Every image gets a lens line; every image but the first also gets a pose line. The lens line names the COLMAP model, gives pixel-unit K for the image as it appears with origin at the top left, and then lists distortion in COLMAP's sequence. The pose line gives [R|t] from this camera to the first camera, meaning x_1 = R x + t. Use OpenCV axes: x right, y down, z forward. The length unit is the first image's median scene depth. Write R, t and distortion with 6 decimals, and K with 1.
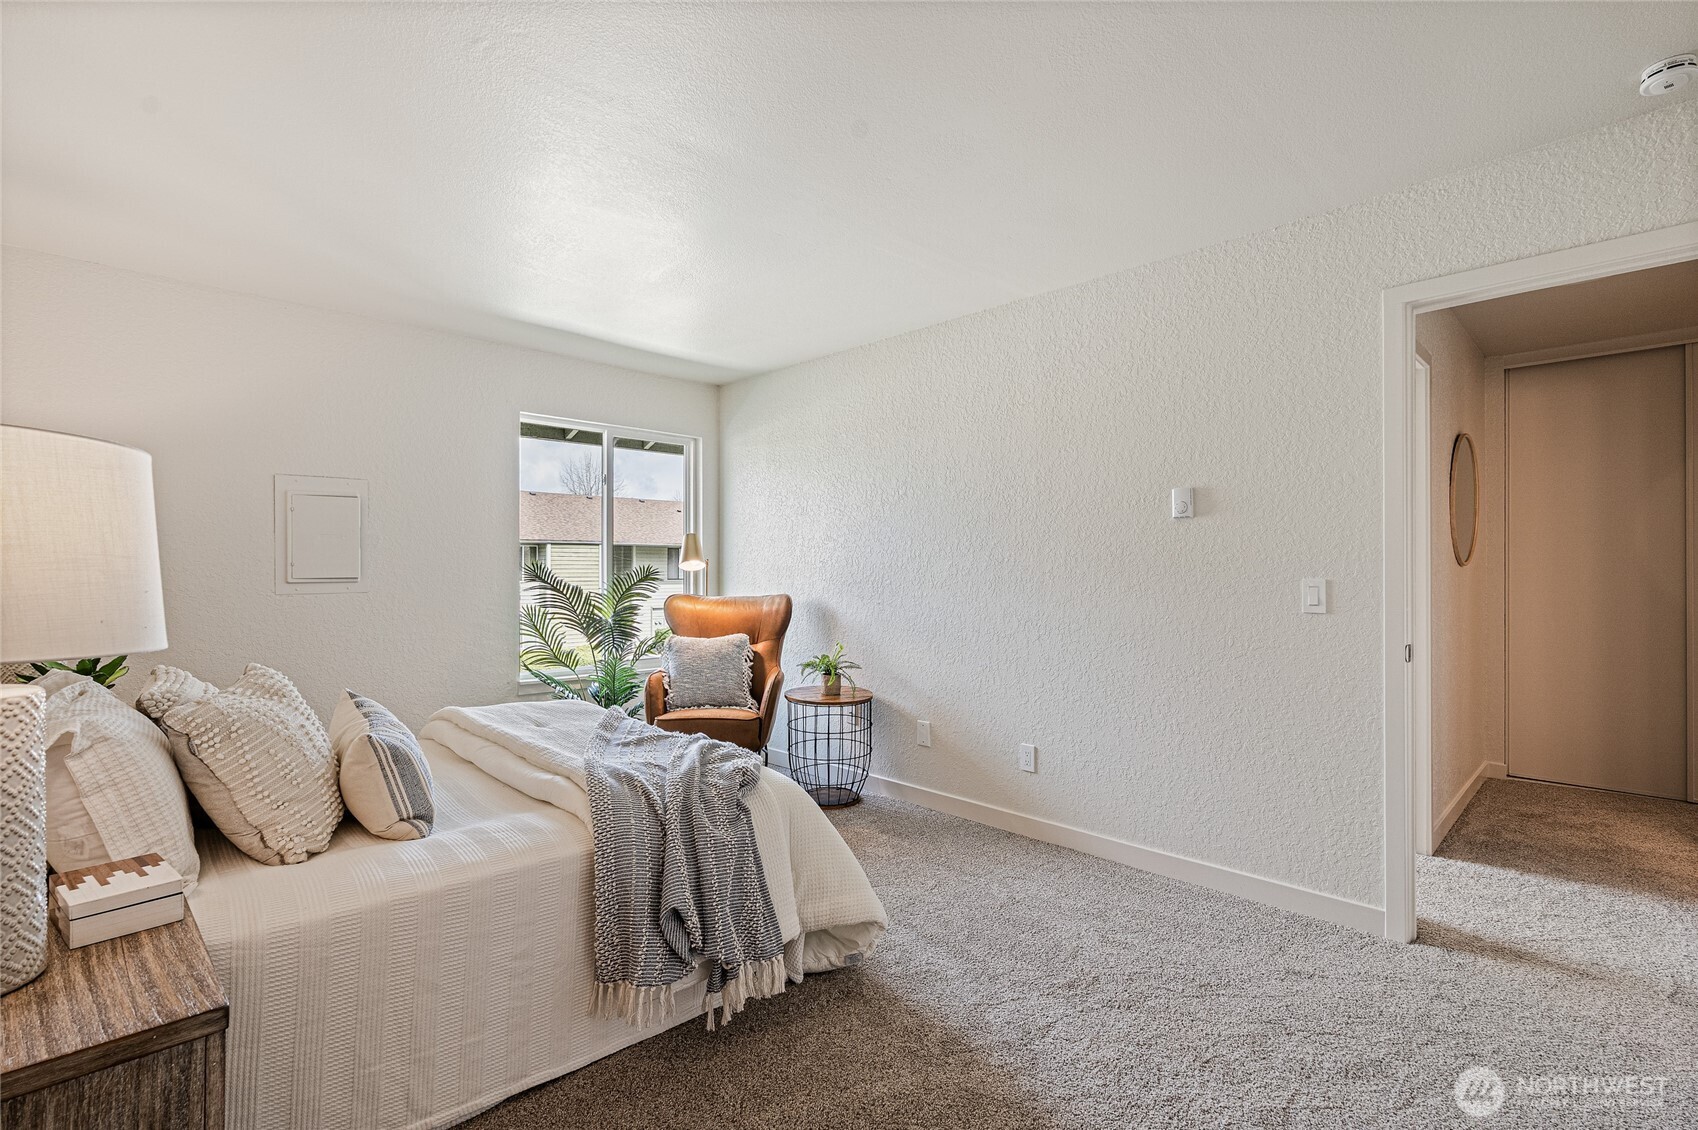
lens RADIAL K [[760.2, 0, 852.8], [0, 760.2, 571.2], [0, 0, 1]] dist [-0.006585, 0.000414]
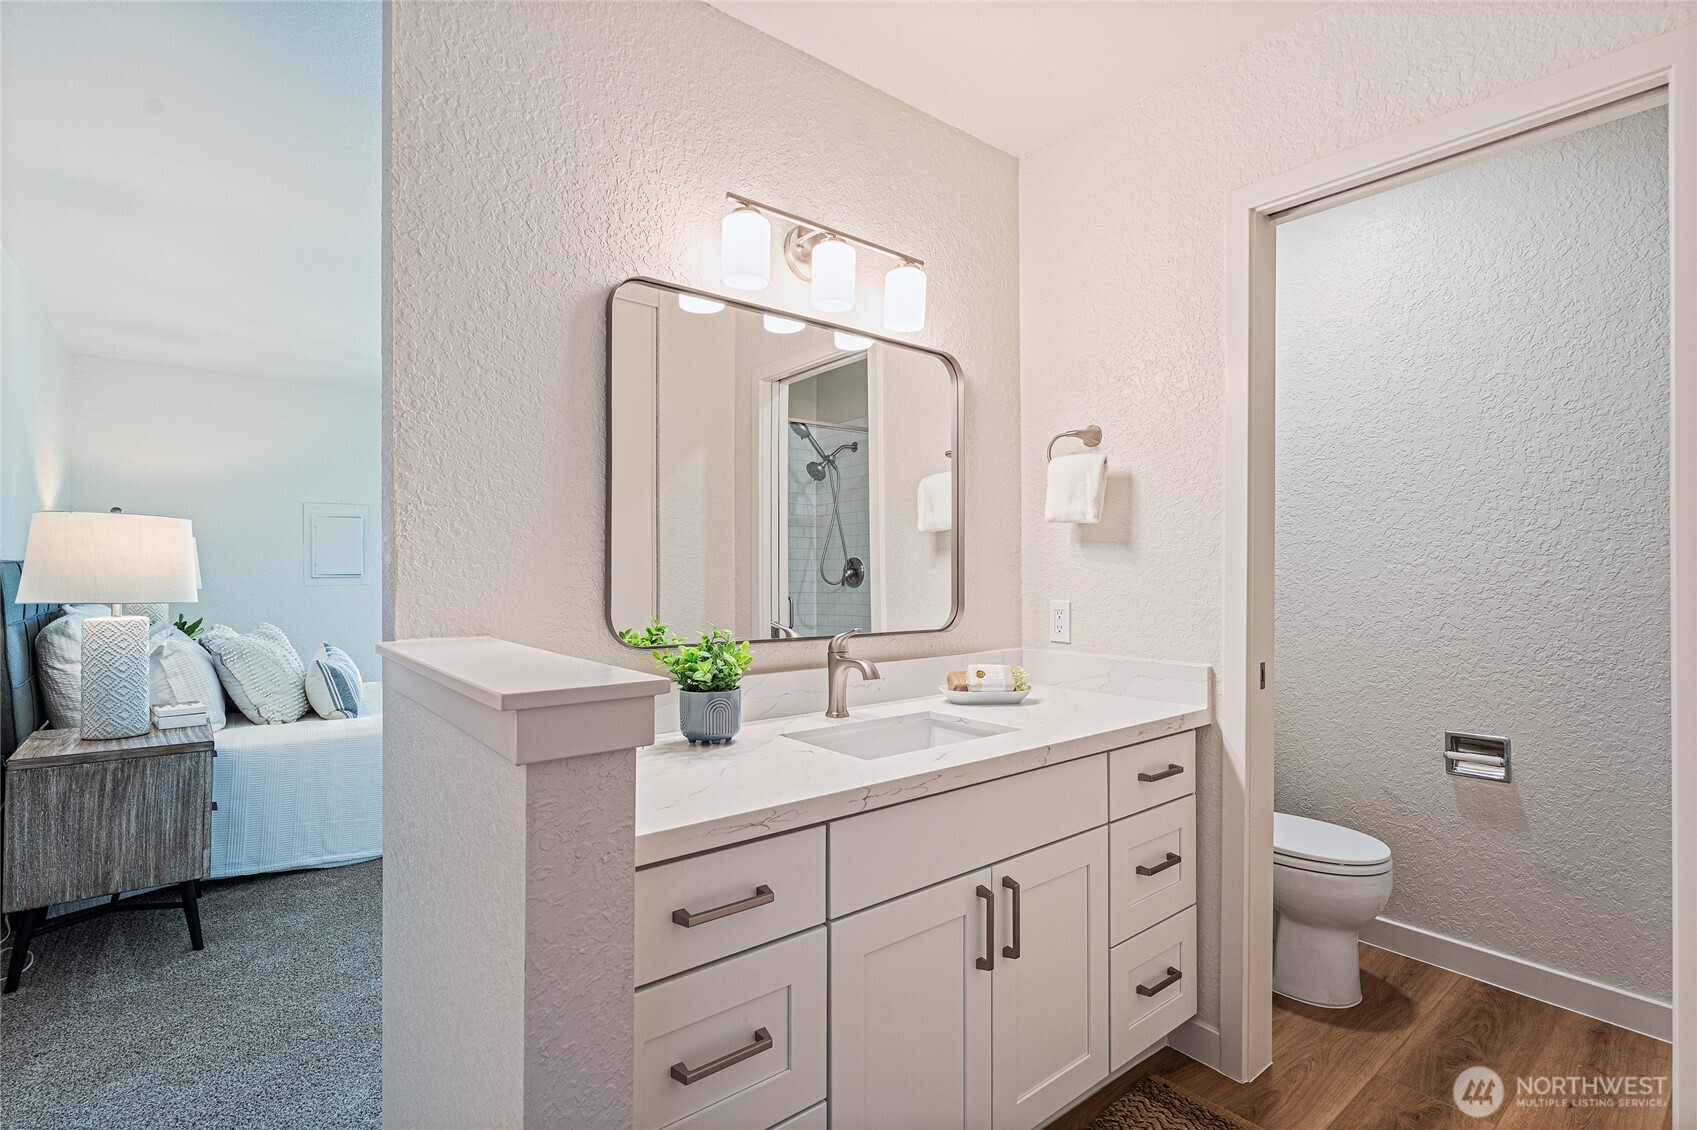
lens RADIAL K [[810.7, 0, 880.6], [0, 810.7, 566.2], [0, 0, 1]] dist [-0.000817, -0.000133]
pose [[0.995399, 0.000848, -0.095813, 0.962615], [-0.001334, 0.999987, -0.005012, 0.000086], [0.095807, 0.005117, 0.995387, -0.867269]]
